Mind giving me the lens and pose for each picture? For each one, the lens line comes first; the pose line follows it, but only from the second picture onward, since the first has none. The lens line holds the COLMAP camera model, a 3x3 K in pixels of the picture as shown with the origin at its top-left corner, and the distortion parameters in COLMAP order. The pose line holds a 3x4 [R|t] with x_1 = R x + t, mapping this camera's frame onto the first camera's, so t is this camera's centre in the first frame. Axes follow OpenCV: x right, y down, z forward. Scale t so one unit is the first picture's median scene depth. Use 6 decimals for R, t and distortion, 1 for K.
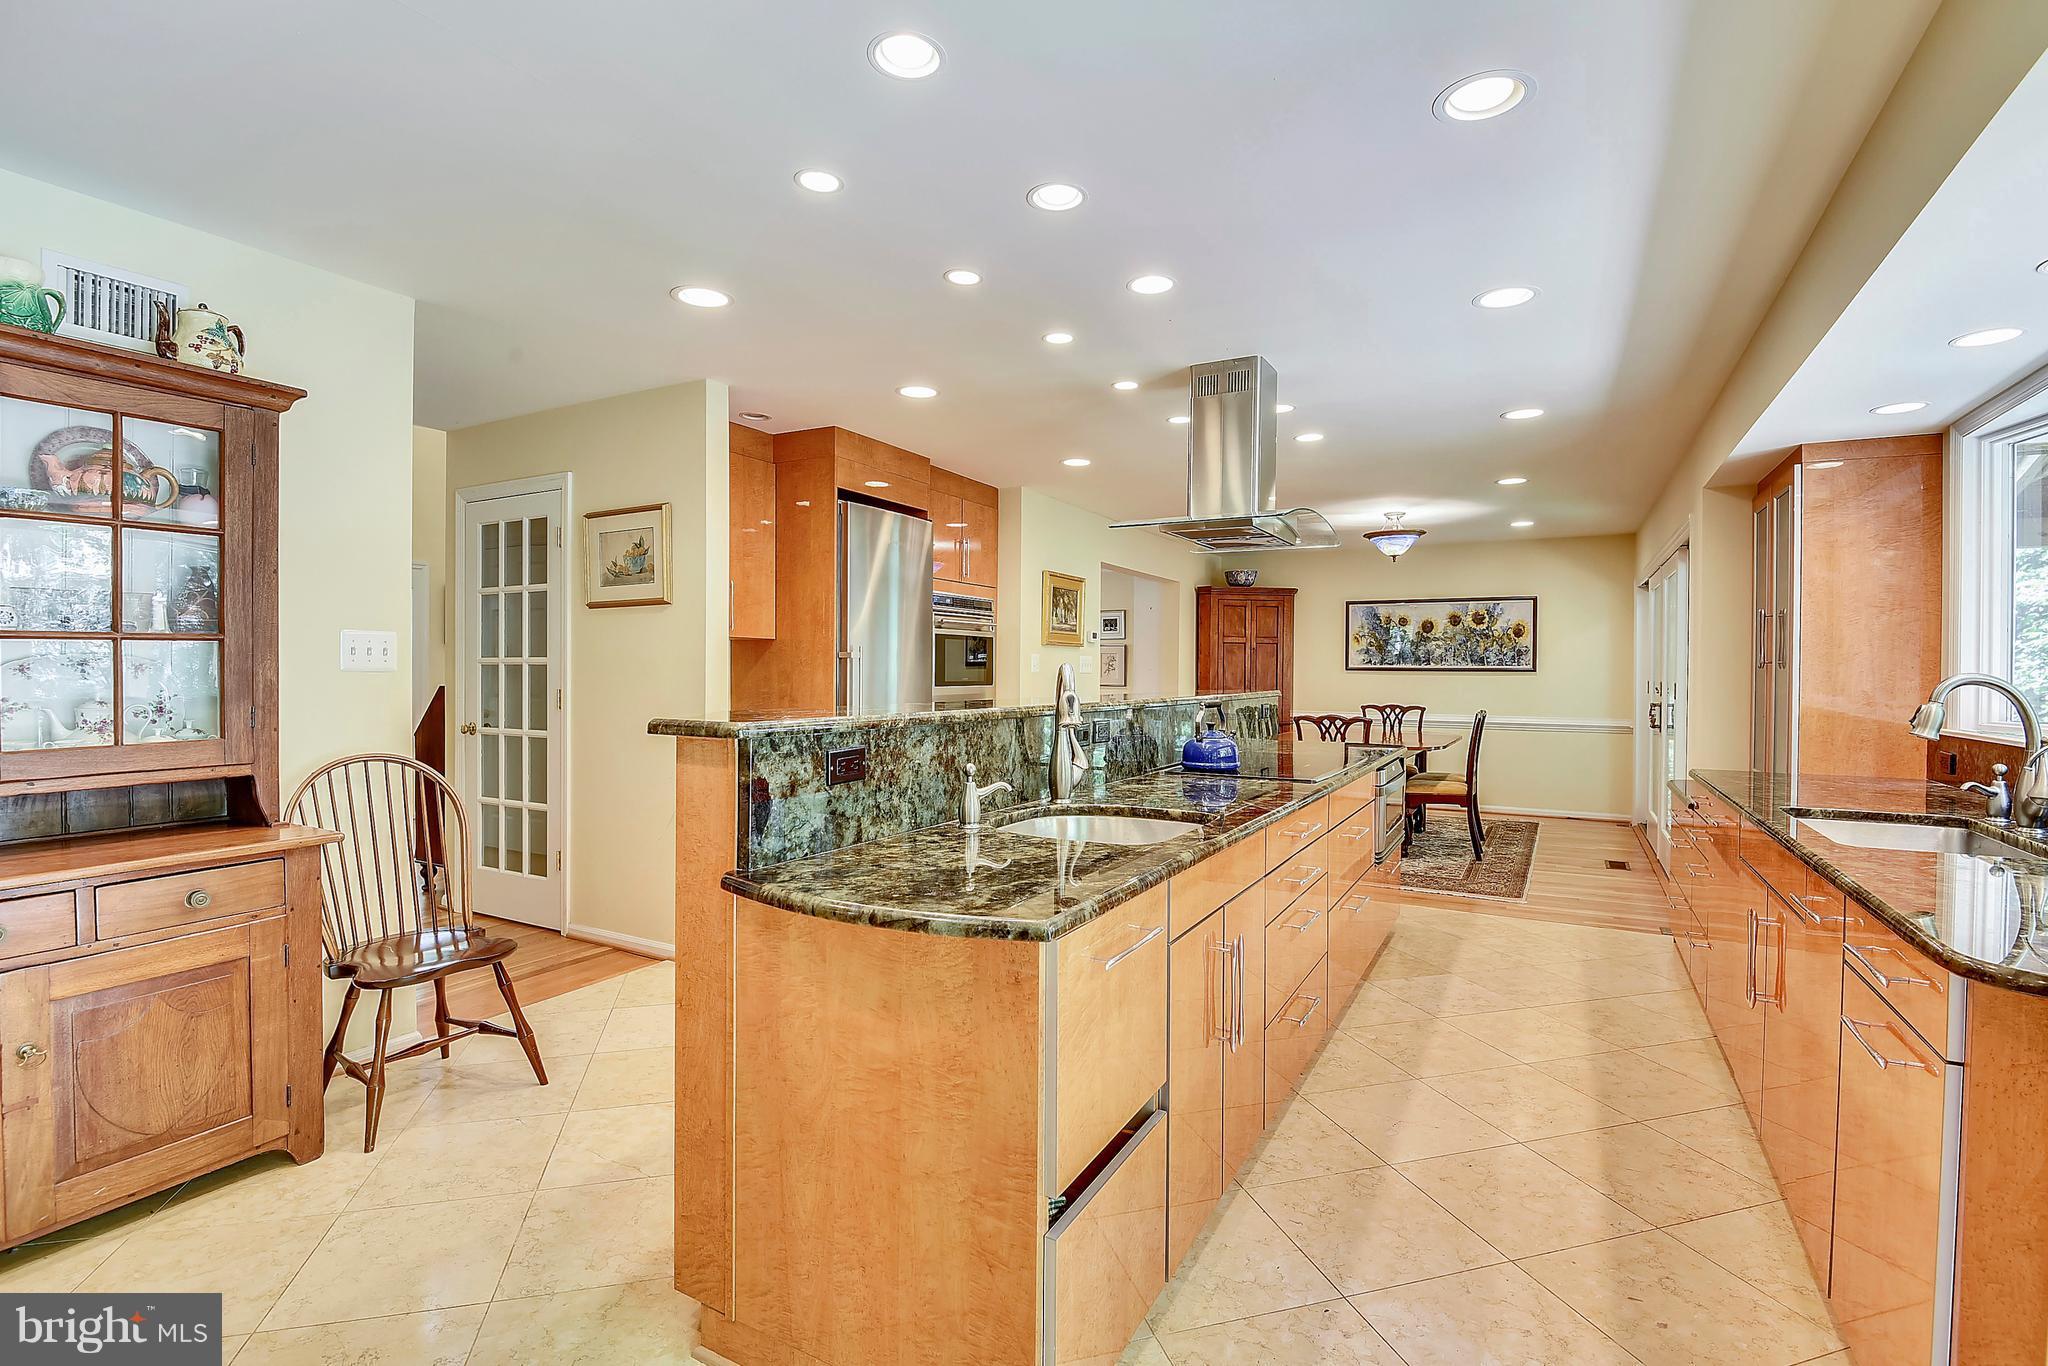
lens RADIAL K [[944.8, 0, 1024.0], [0, 944.8, 683.0], [0, 0, 1]] dist [0.000907, -0.000447]
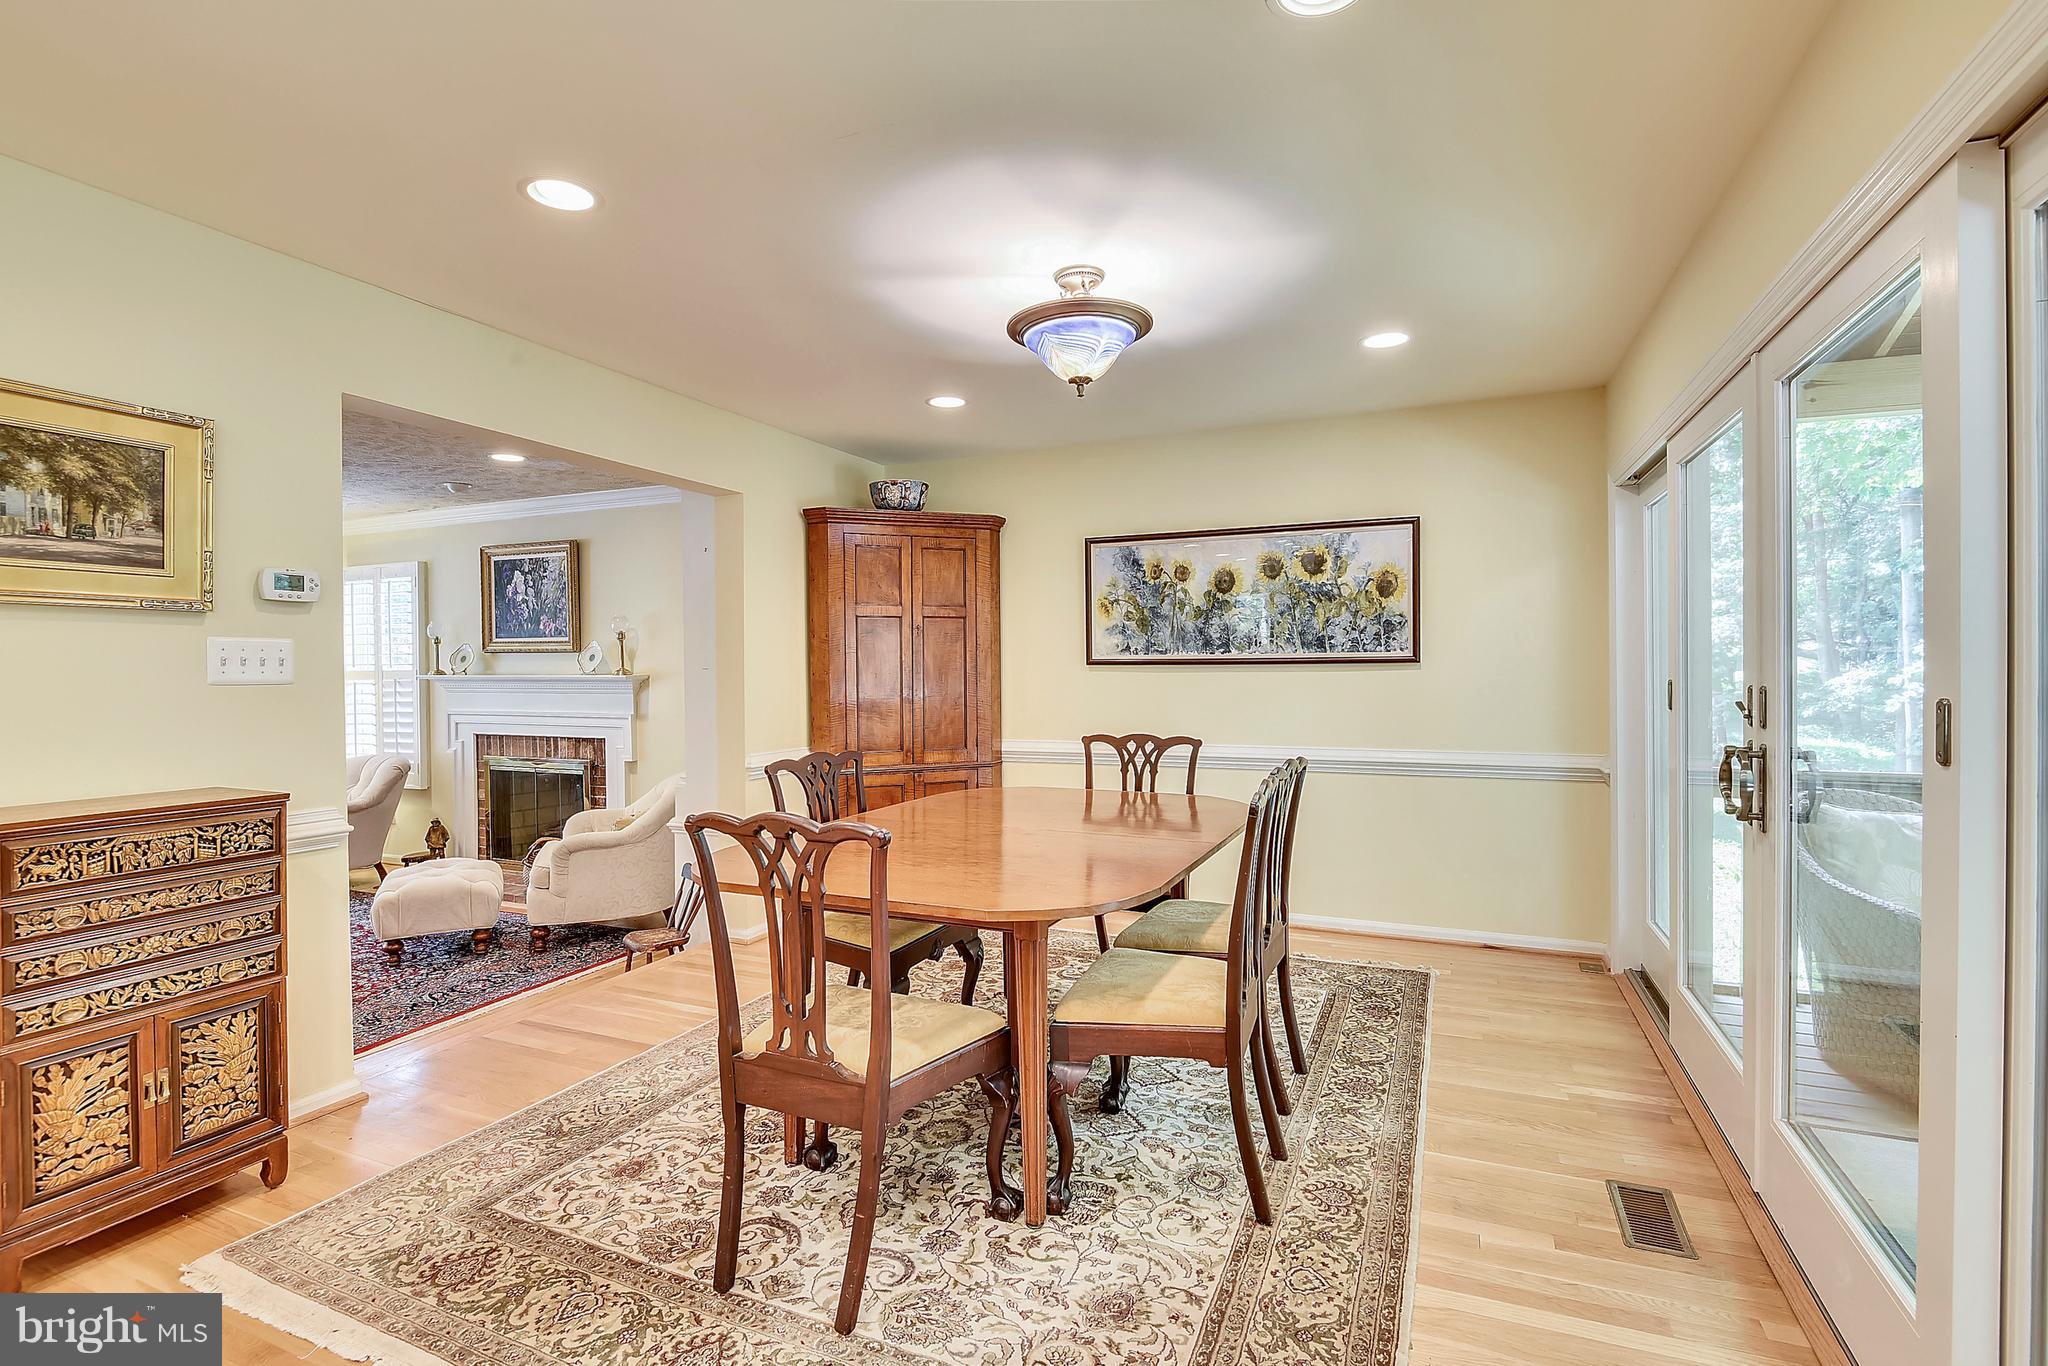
lens RADIAL K [[944.8, 0, 1024.0], [0, 944.8, 683.0], [0, 0, 1]] dist [0.000907, -0.000447]
pose [[0.995044, -0.015476, 0.098224, 0.281278], [0.015112, 0.999876, 0.004443, -0.006619], [-0.098280, -0.002937, 0.995154, 0.516532]]
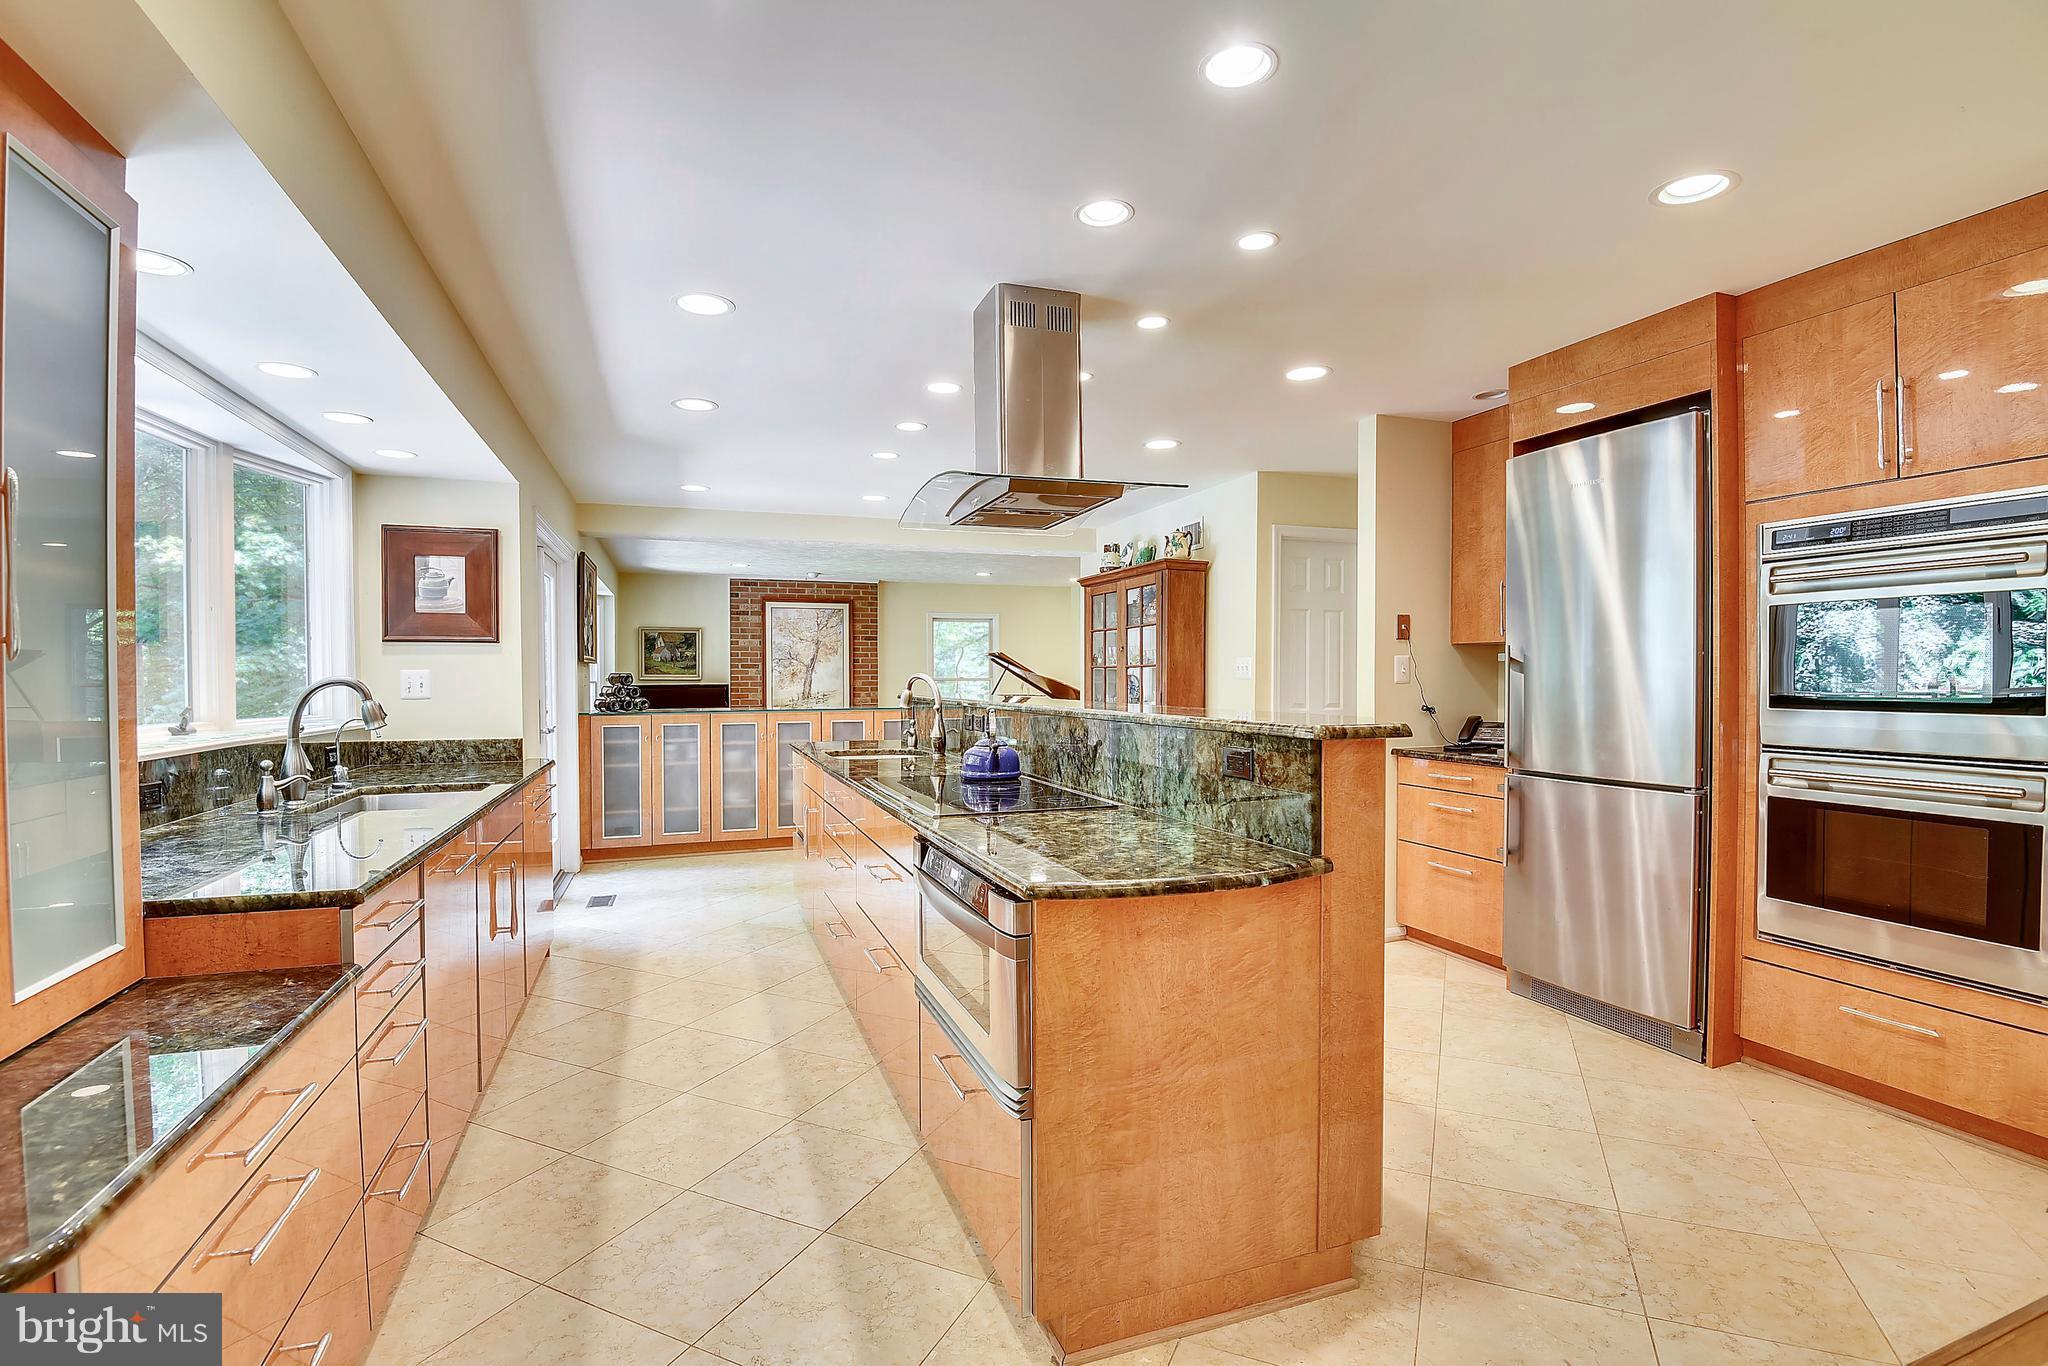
lens RADIAL K [[944.8, 0, 1024.0], [0, 944.8, 683.0], [0, 0, 1]] dist [0.000907, -0.000447]
pose [[-0.649344, 0.000011, -0.760495, 0.390964], [-0.013235, 0.999848, 0.011315, -0.006840], [0.760379, 0.017413, -0.649246, 0.708315]]
